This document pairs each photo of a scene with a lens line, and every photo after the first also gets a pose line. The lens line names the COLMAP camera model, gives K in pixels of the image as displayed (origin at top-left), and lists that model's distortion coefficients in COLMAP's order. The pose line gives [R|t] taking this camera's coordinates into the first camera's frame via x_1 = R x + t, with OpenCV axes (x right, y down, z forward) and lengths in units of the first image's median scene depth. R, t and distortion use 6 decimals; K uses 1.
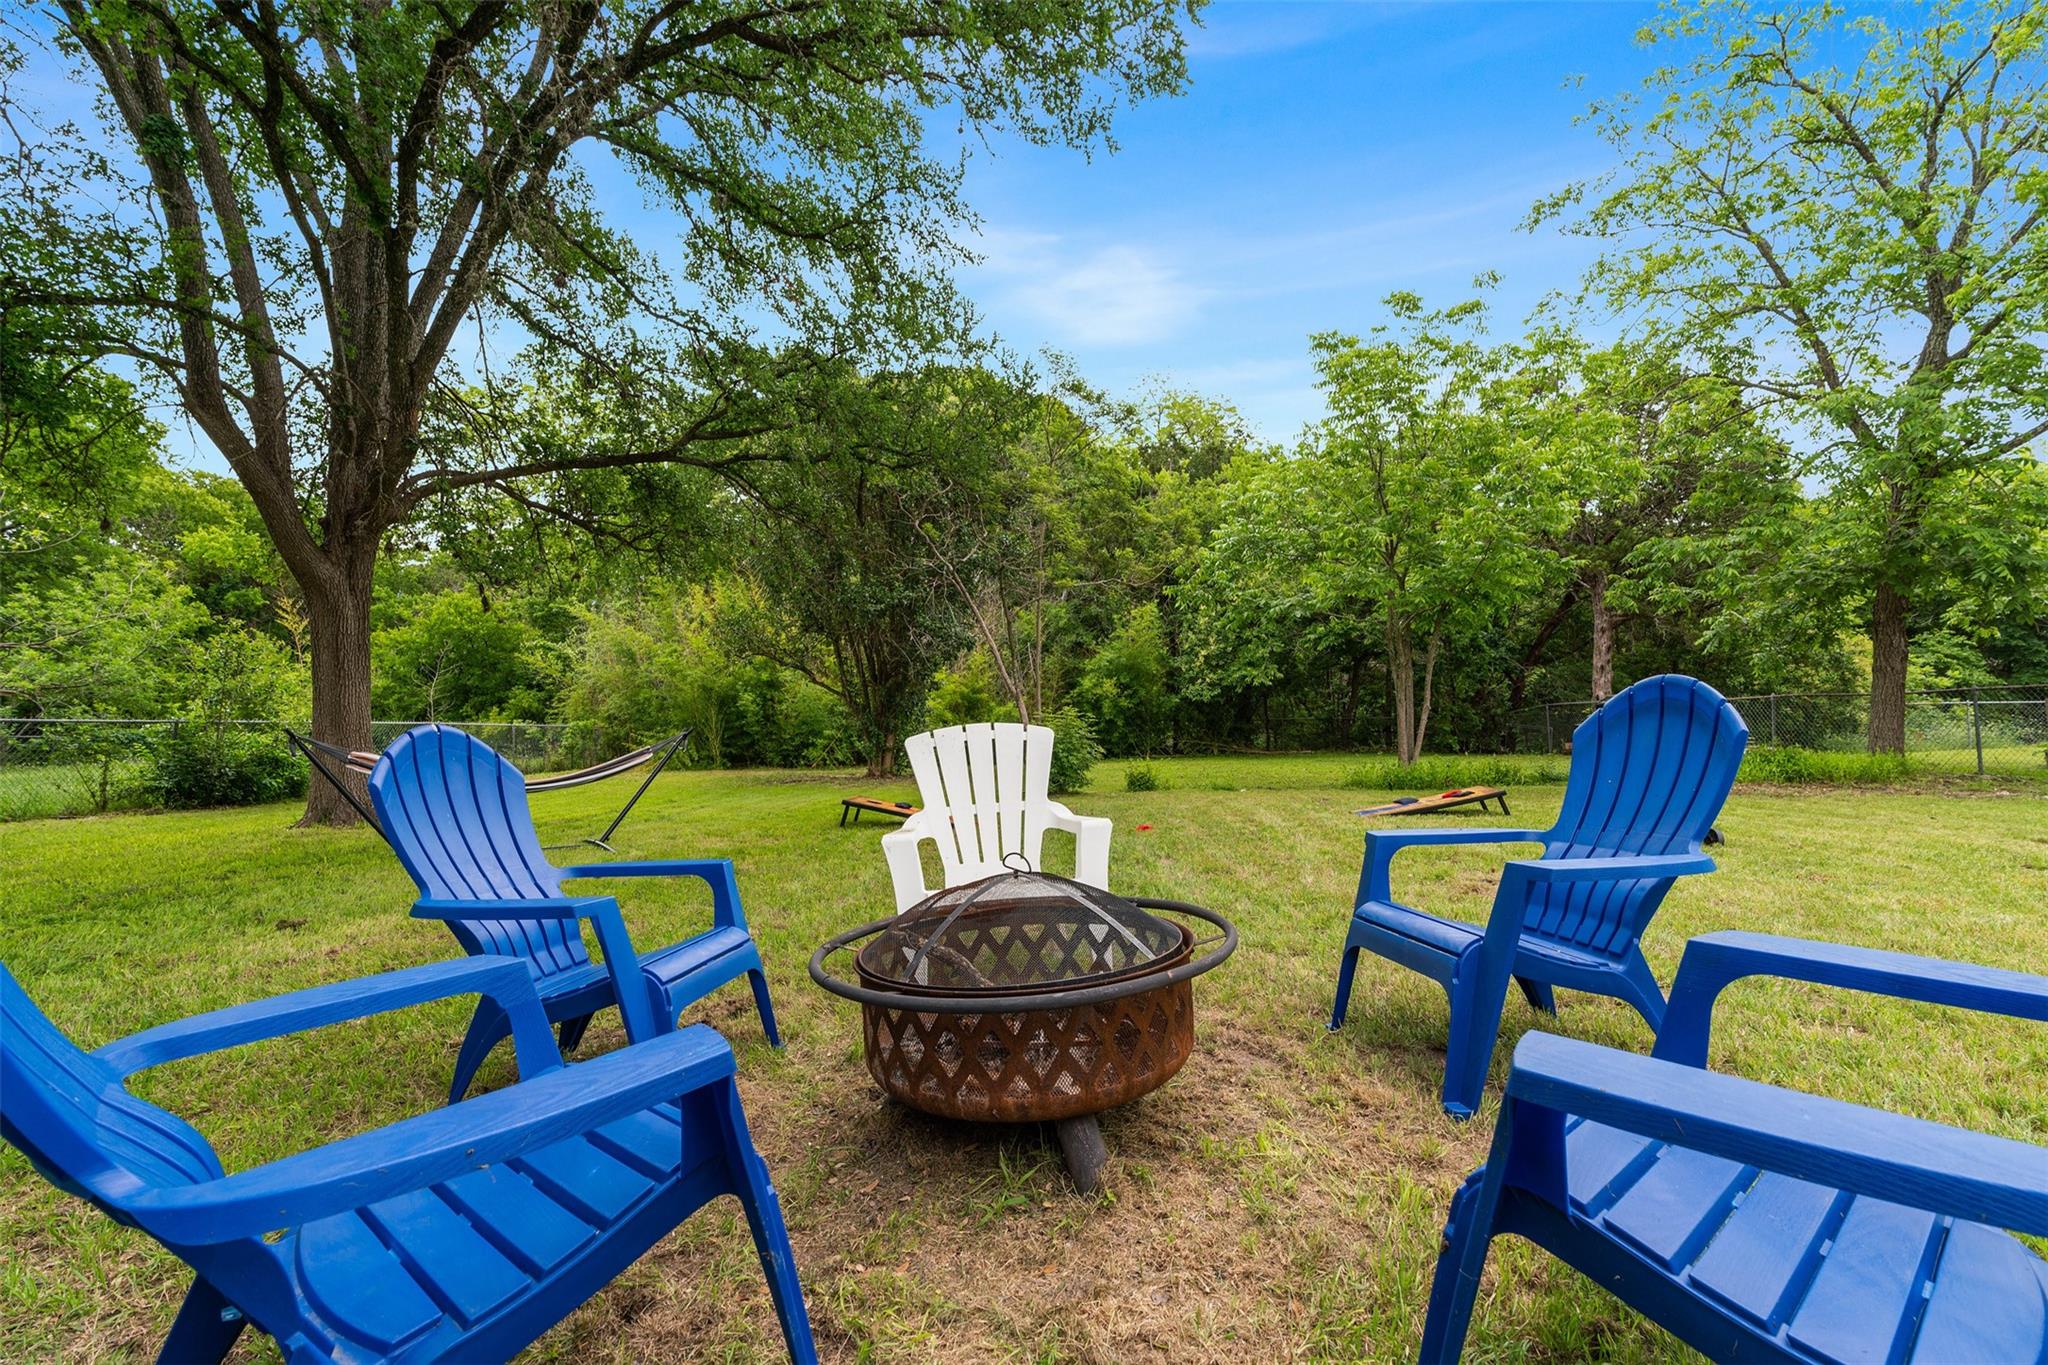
lens RADIAL K [[929.8, 0, 1024.0], [0, 929.8, 682.5], [0, 0, 1]] dist [-0.001278, -0.000138]
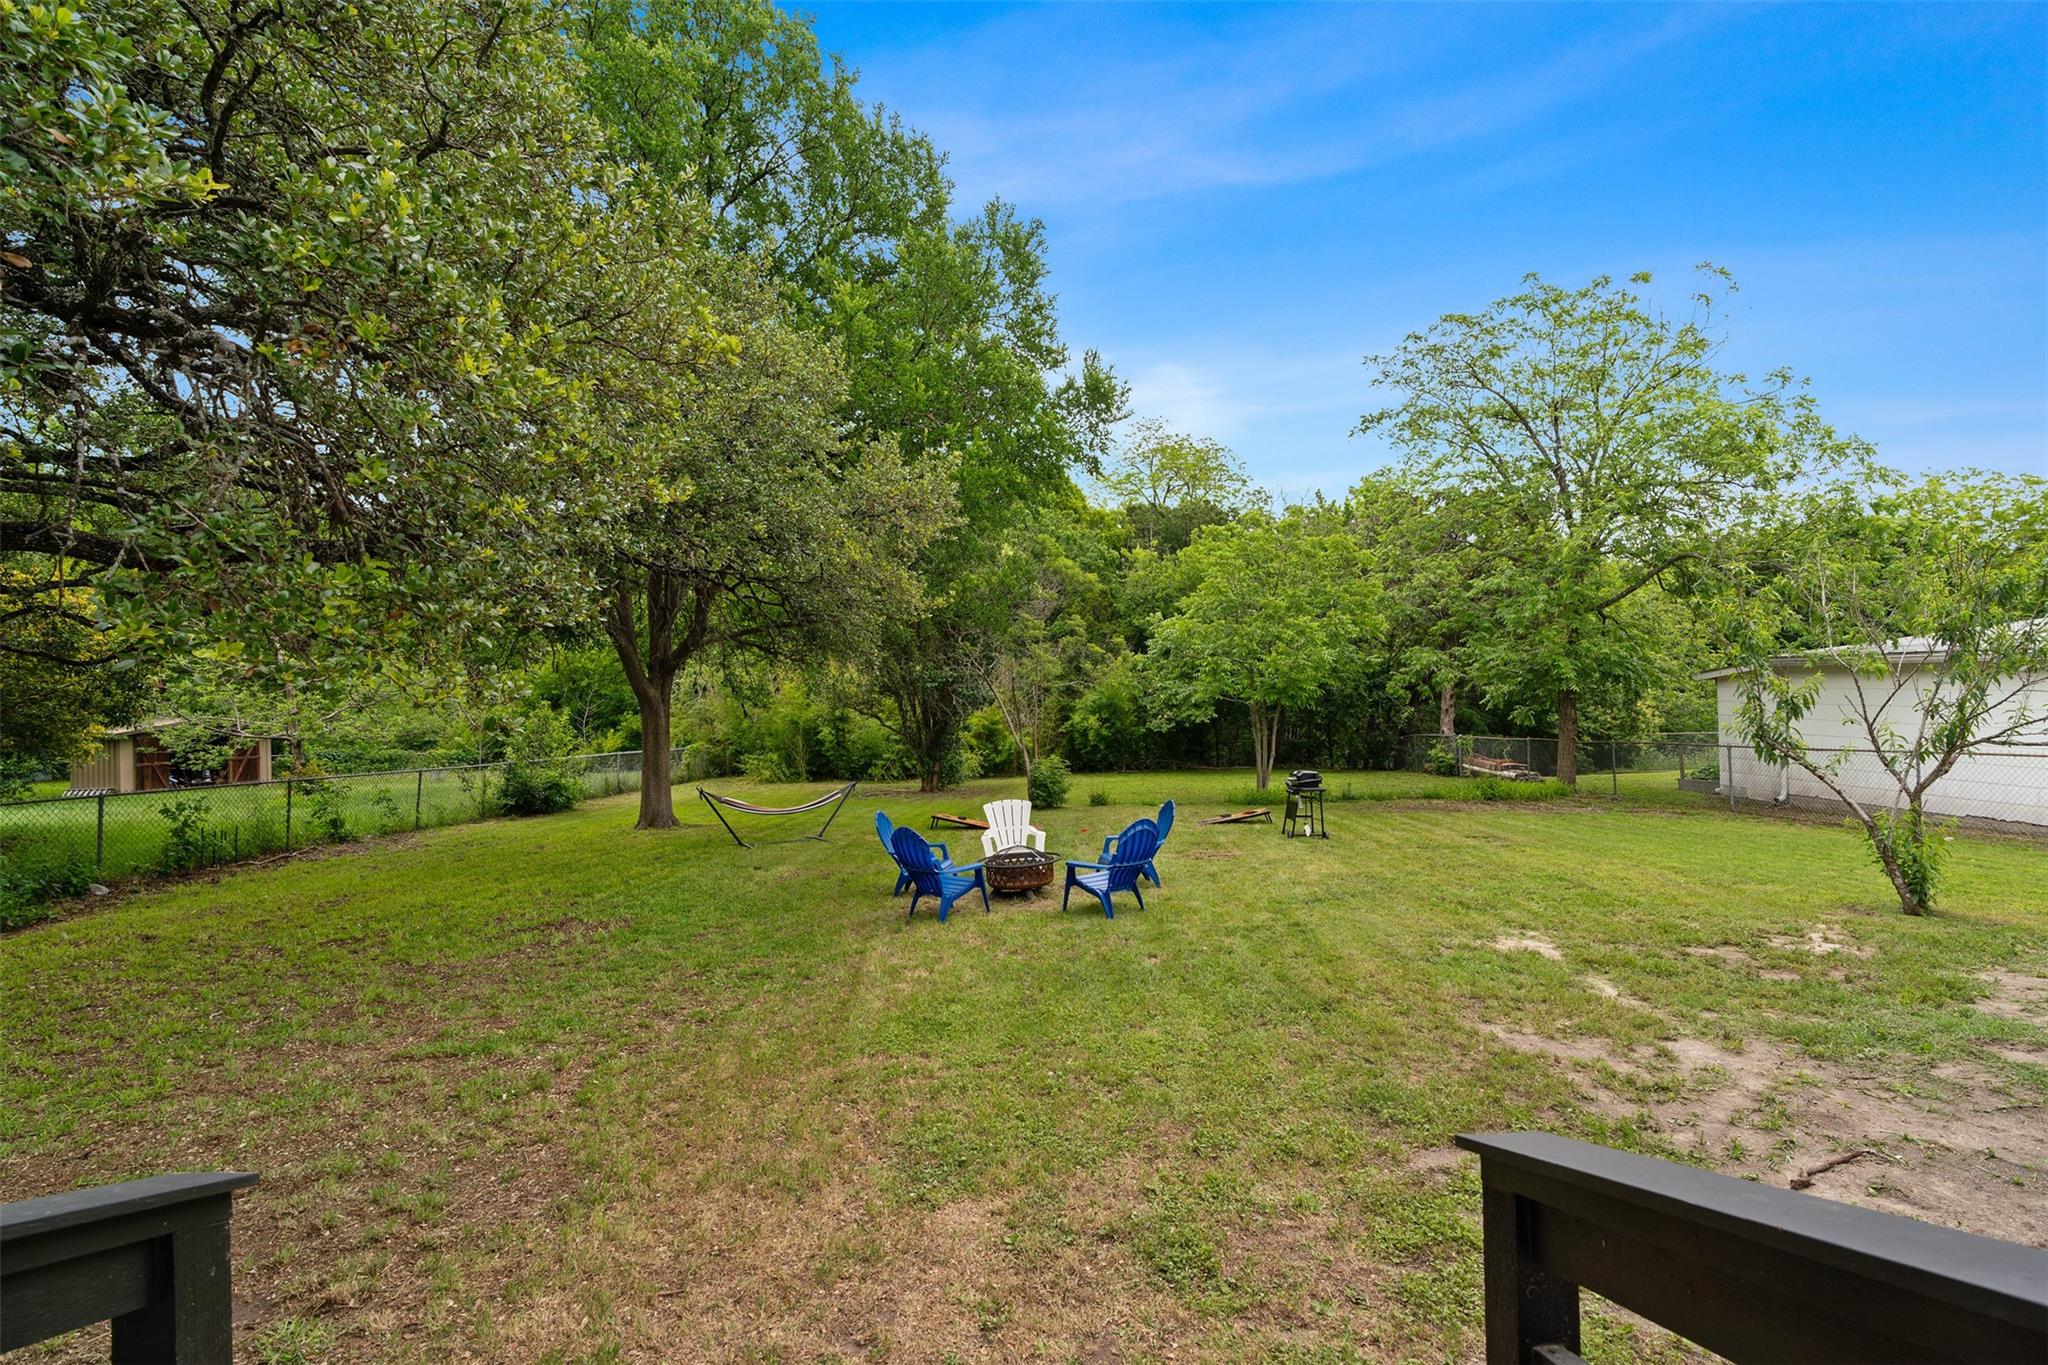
lens RADIAL K [[952.3, 0, 1024.0], [0, 952.3, 682.5], [0, 0, 1]] dist [0.000411, 0.000028]
pose [[0.999926, -0.002137, -0.011966, 0.008528], [0.002273, 0.999932, 0.011427, -0.068497], [0.011941, -0.011453, 0.999863, -0.387618]]
